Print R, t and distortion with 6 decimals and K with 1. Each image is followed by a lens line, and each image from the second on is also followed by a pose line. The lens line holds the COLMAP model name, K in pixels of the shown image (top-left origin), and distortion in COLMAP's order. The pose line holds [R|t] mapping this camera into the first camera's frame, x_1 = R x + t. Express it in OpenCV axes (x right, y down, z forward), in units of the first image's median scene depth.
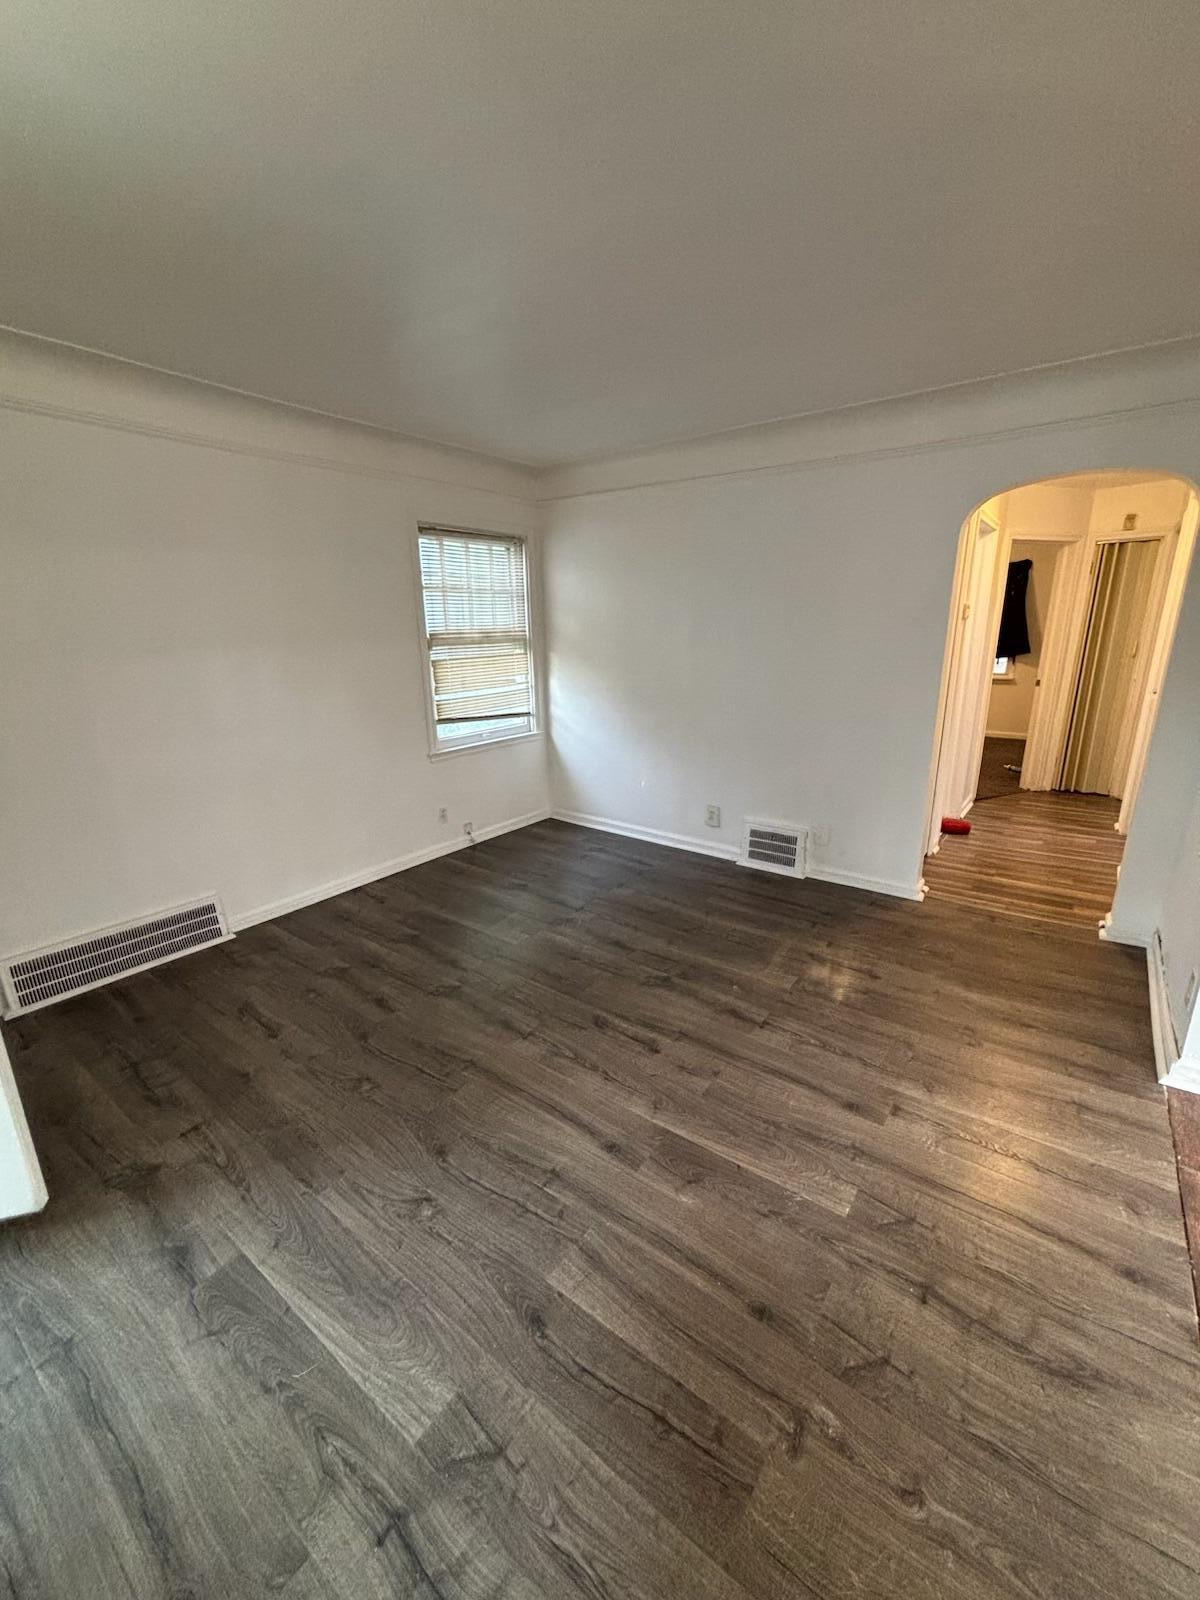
lens RADIAL K [[653.6, 0, 605.9], [0, 653.6, 793.0], [0, 0, 1]] dist [-0.004269, -0.000171]
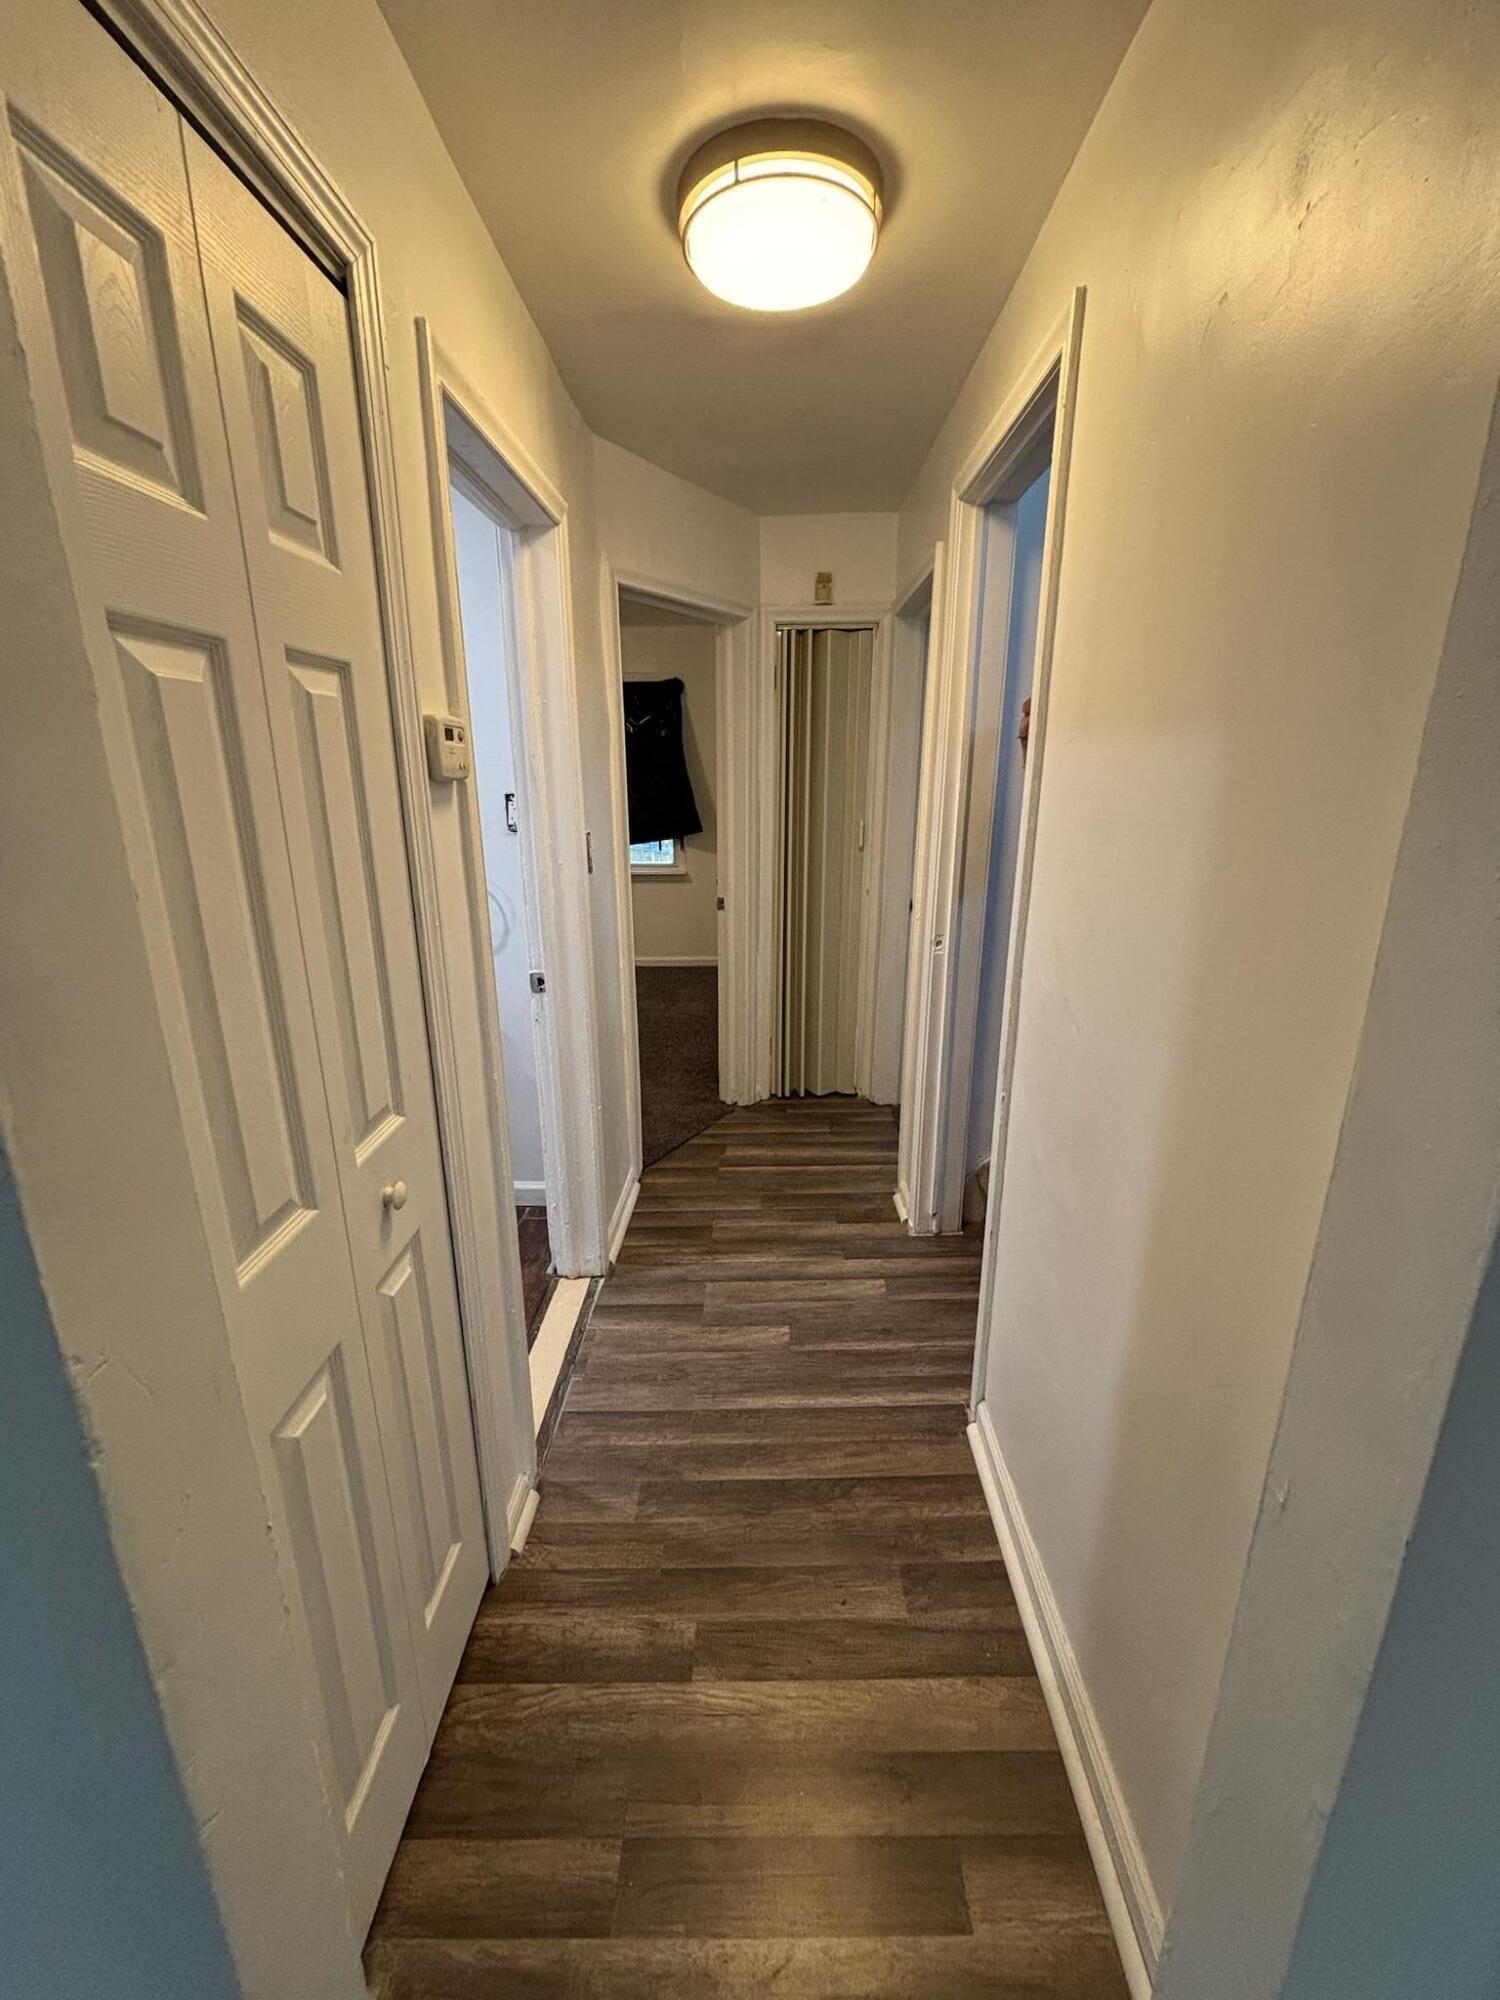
lens RADIAL K [[817.0, 0, 753.0], [0, 817.0, 1000.6], [0, 0, 1]] dist [-0.004269, -0.000171]
pose [[0.813704, -0.150431, 0.561476, 0.332018], [0.145023, 0.987925, 0.054515, -0.131342], [-0.562898, 0.037068, 0.825695, 0.489125]]
